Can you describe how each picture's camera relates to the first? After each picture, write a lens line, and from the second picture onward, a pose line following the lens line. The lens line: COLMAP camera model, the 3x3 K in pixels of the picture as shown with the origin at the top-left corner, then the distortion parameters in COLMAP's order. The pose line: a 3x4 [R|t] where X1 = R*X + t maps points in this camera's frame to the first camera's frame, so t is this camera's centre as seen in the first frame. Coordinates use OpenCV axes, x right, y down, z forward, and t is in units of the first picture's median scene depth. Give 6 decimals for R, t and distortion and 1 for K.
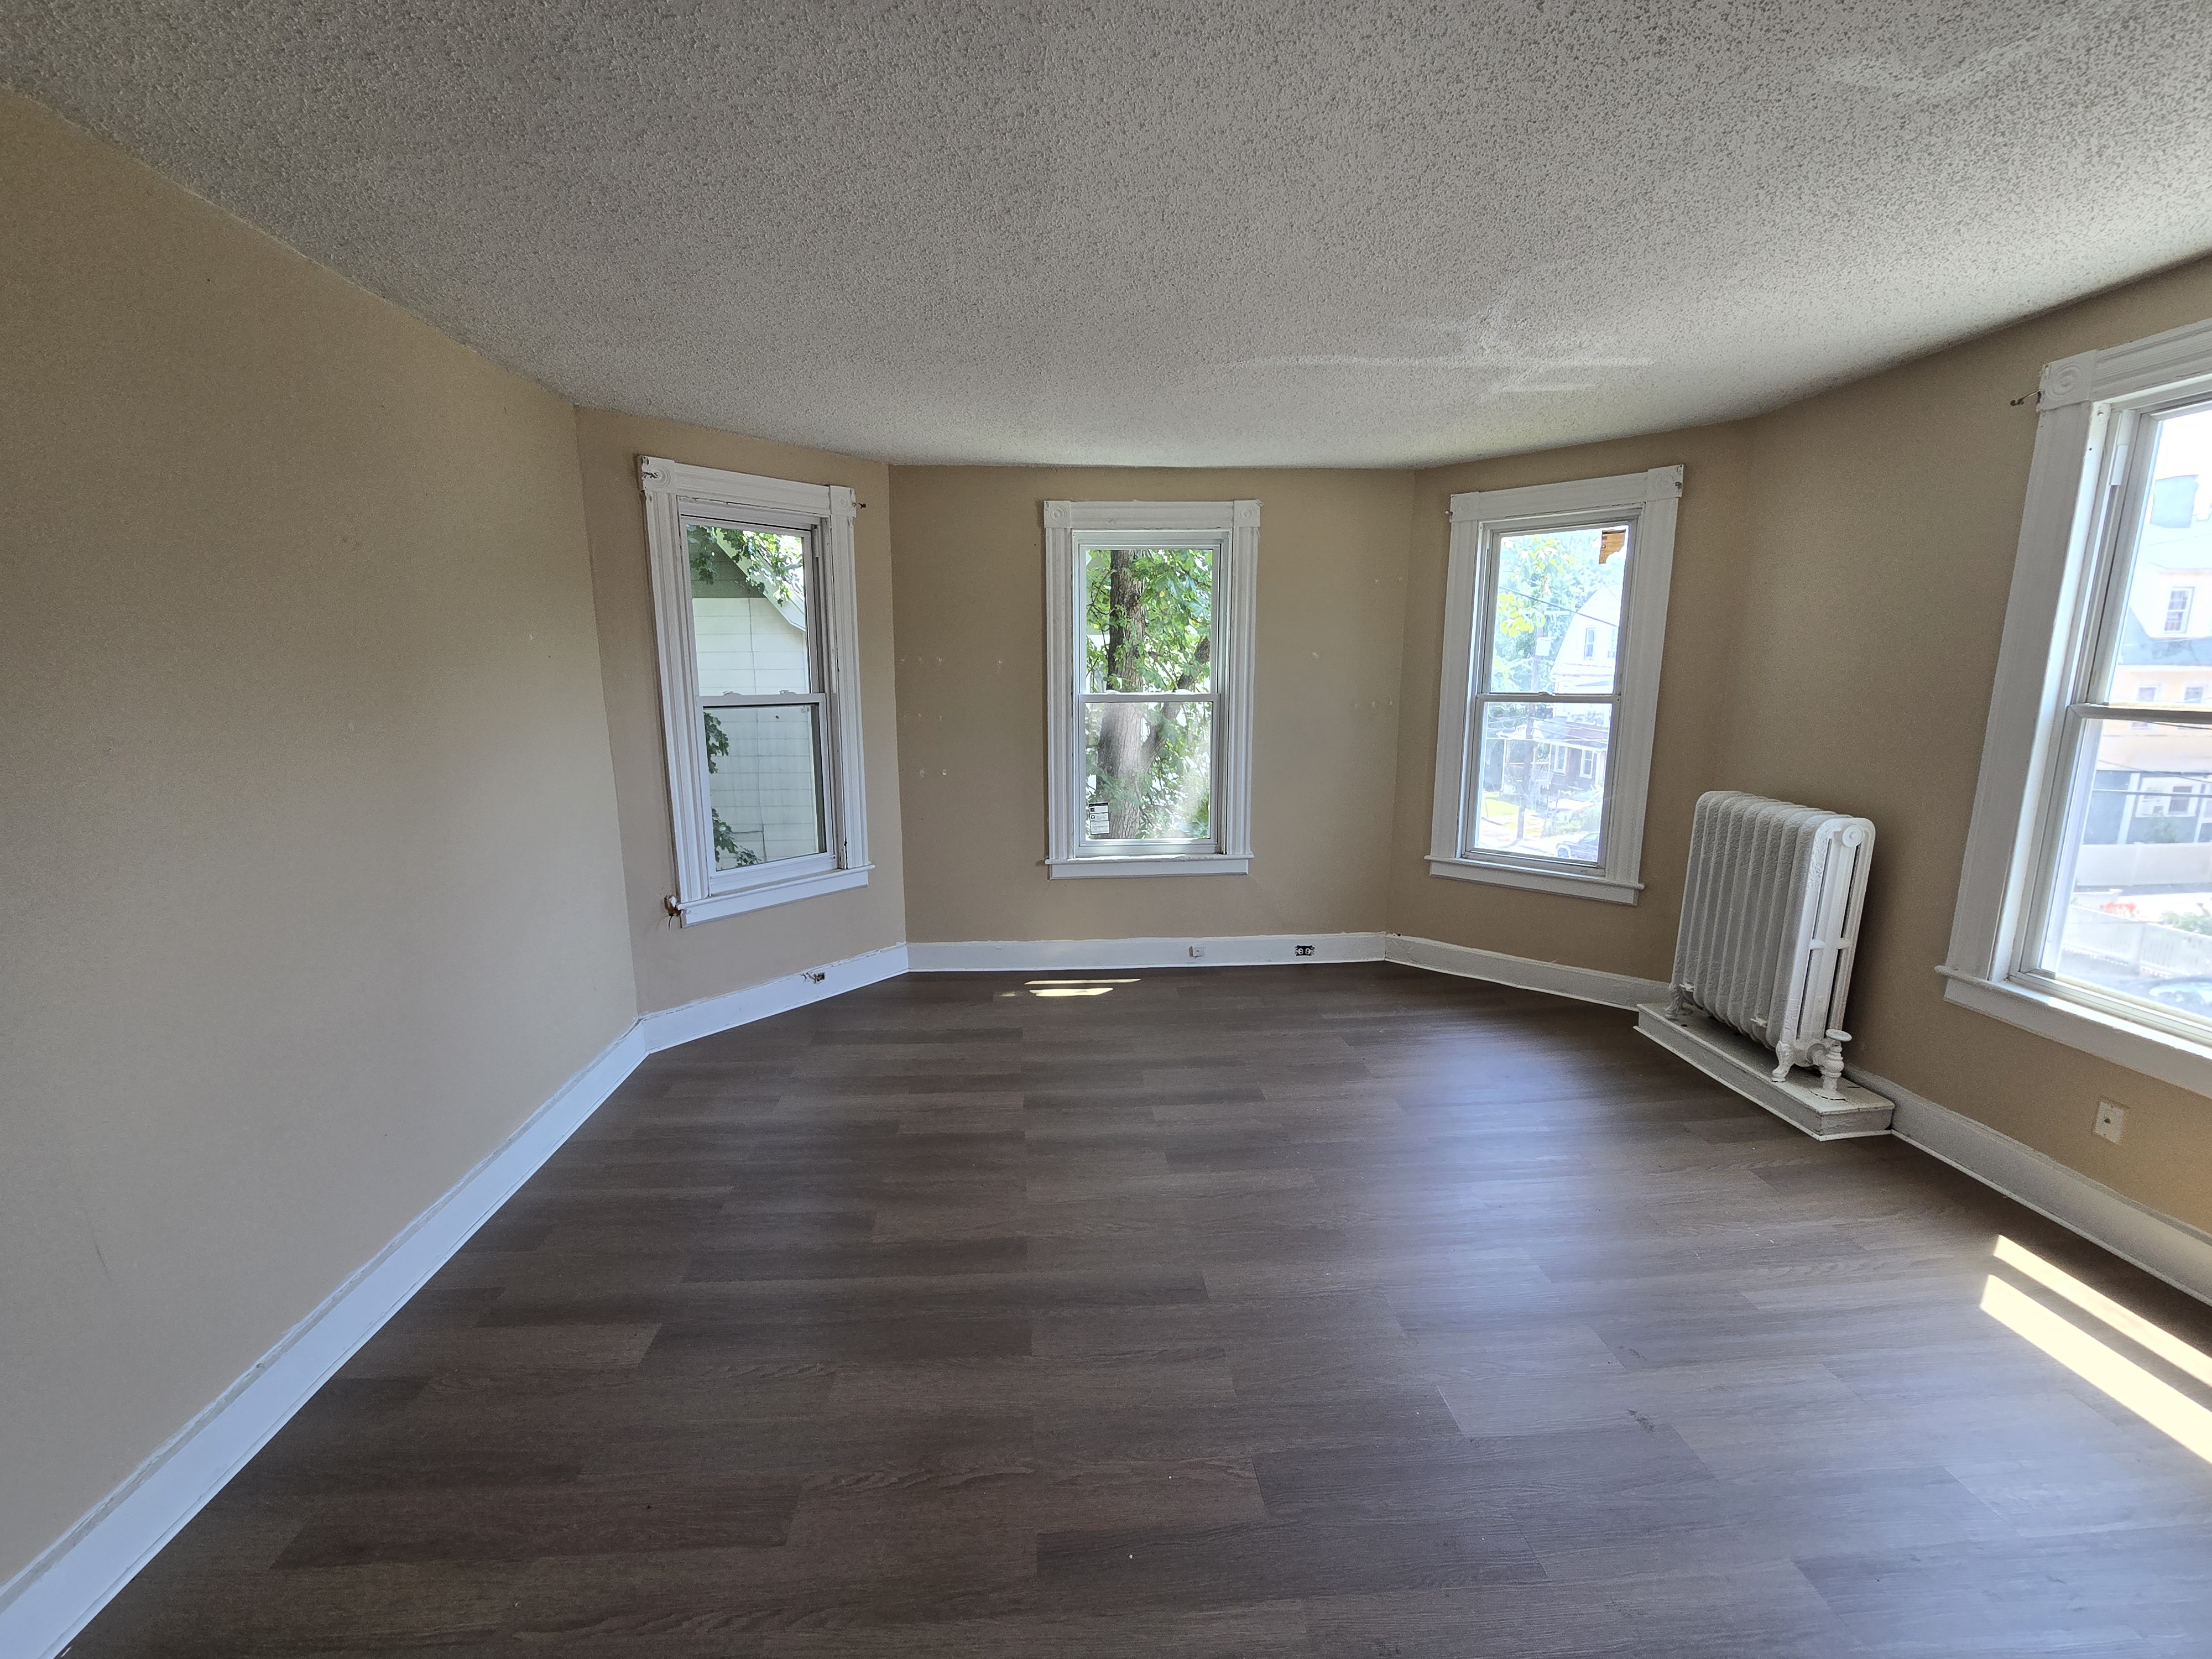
lens RADIAL K [[897.1, 0, 1100.9], [0, 897.1, 832.7], [0, 0, 1]] dist [0.001879, 0.000092]
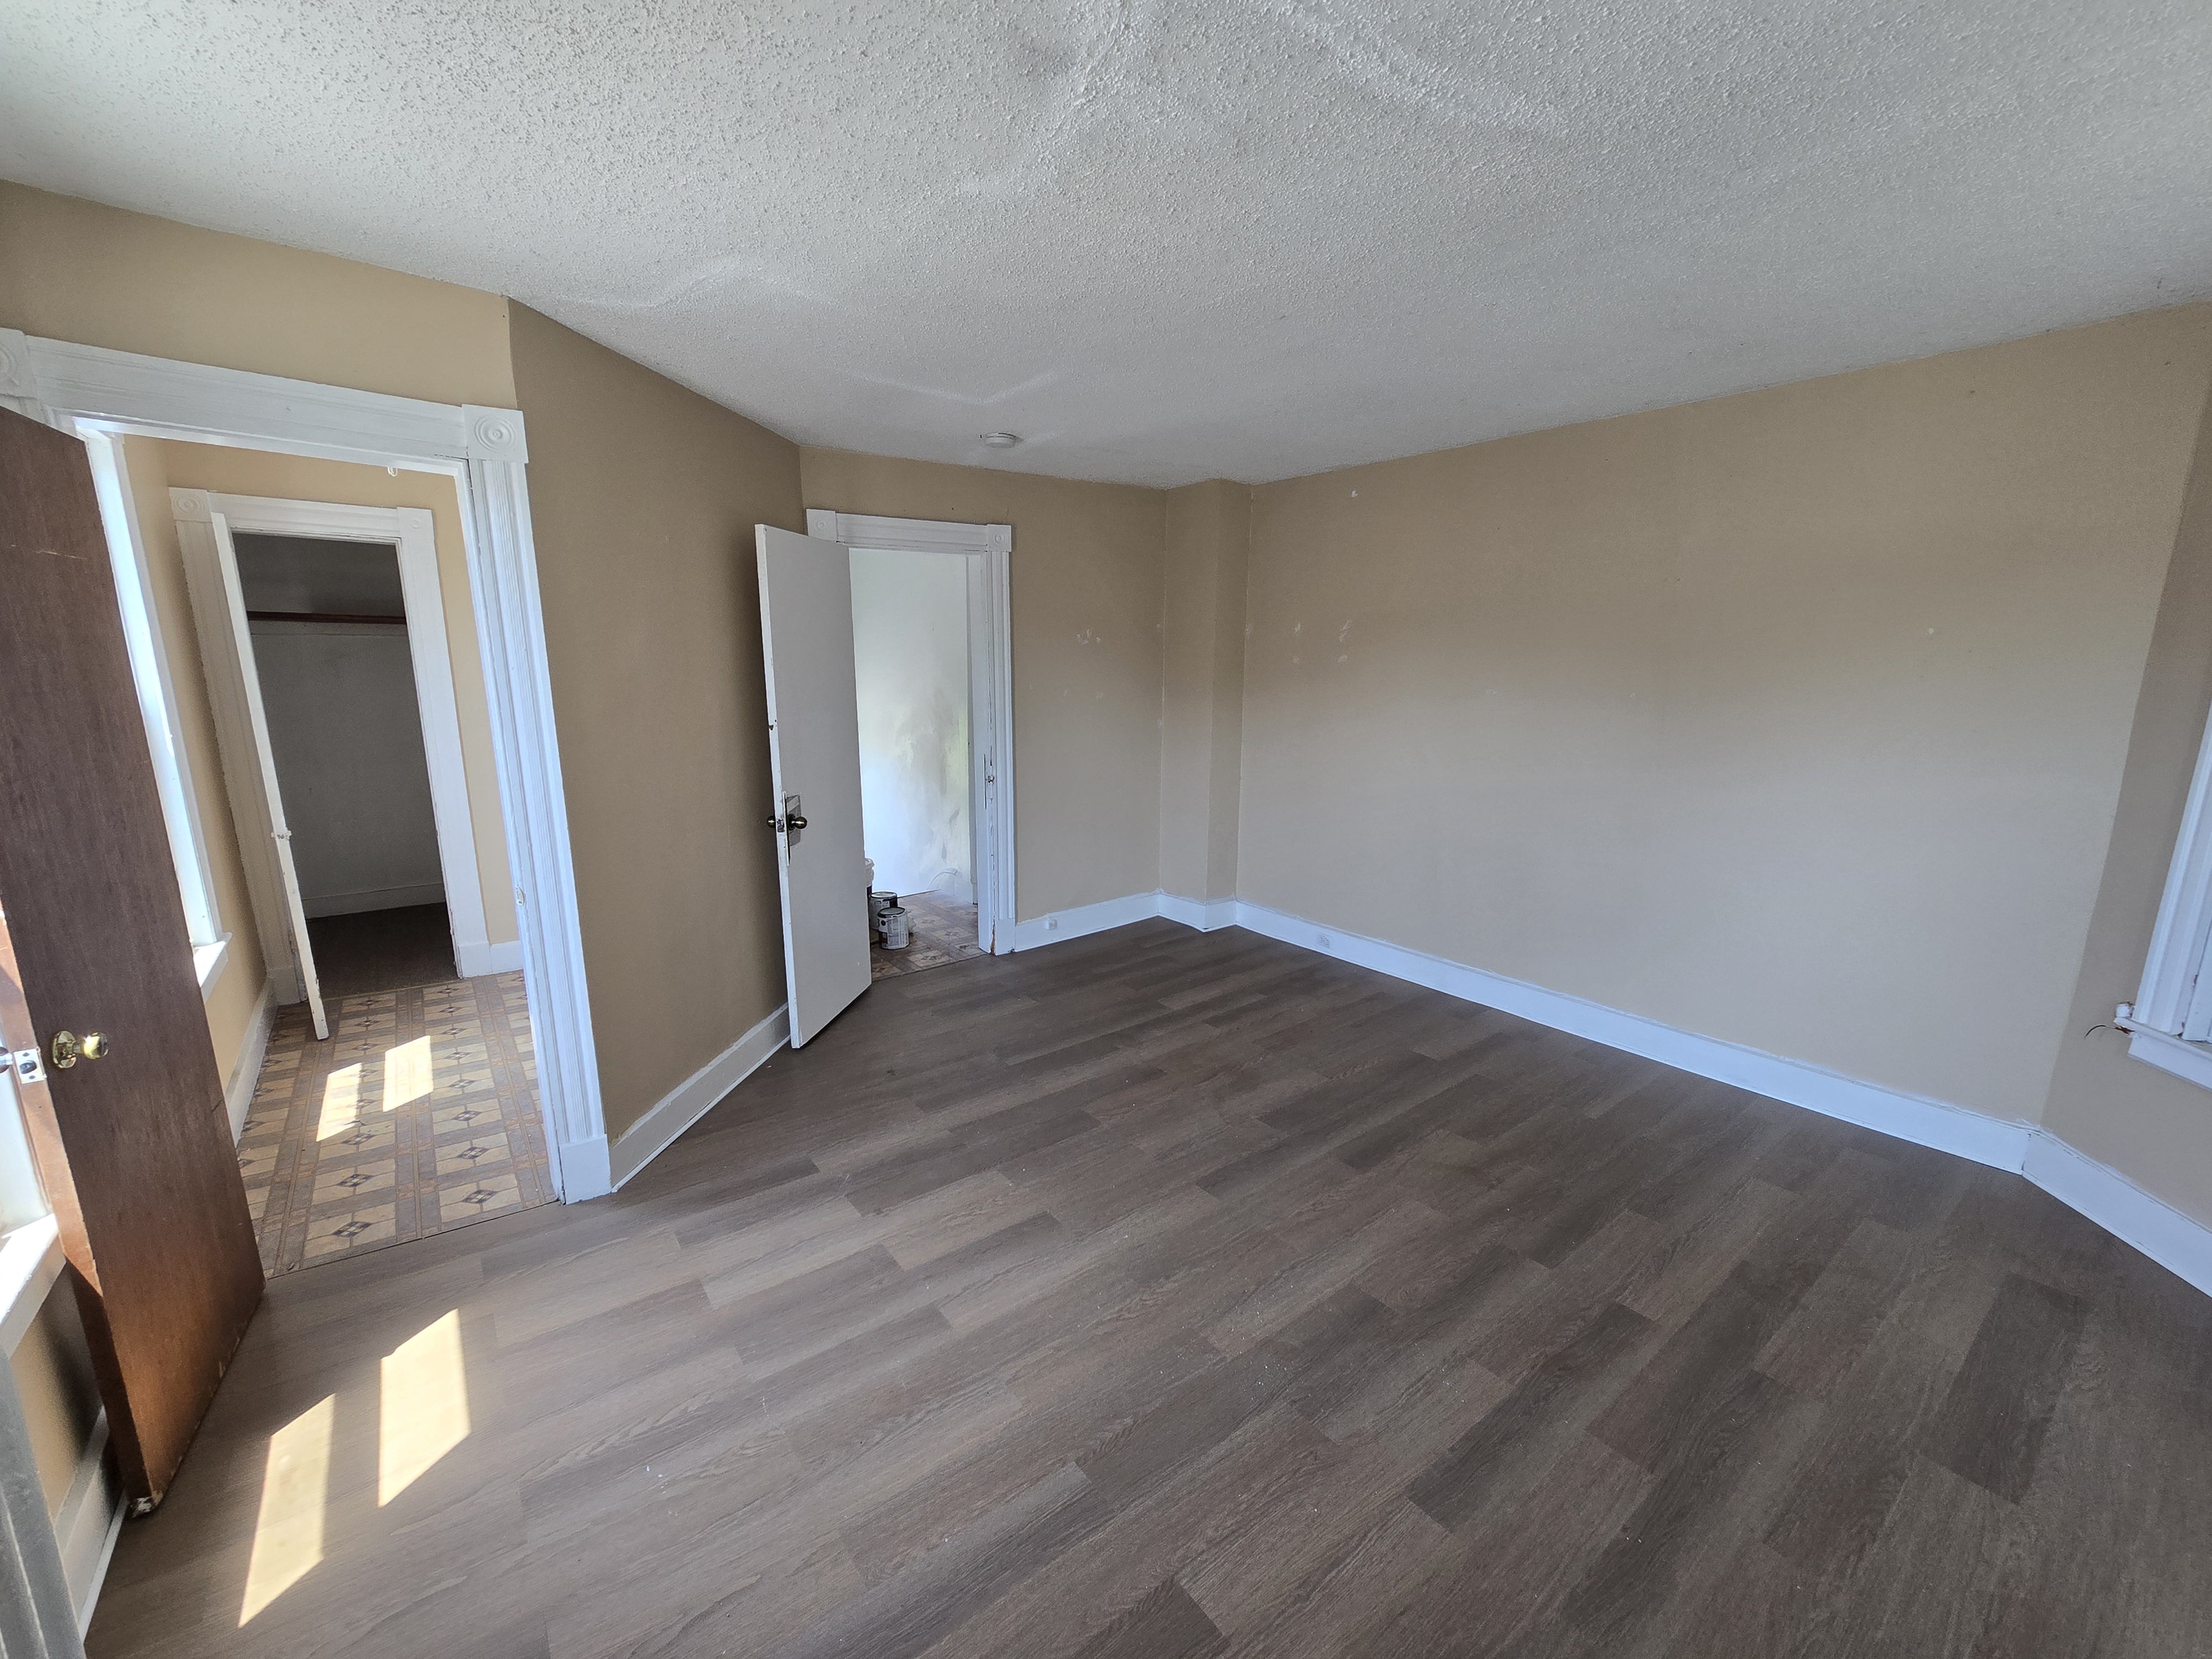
lens RADIAL K [[897.1, 0, 1102.2], [0, 897.1, 829.1], [0, 0, 1]] dist [0.001879, 0.000092]
pose [[-0.829692, 0.115569, -0.546127, 0.622497], [-0.098566, 0.932633, 0.347104, -0.253895], [0.549451, 0.341819, -0.762406, 1.263827]]
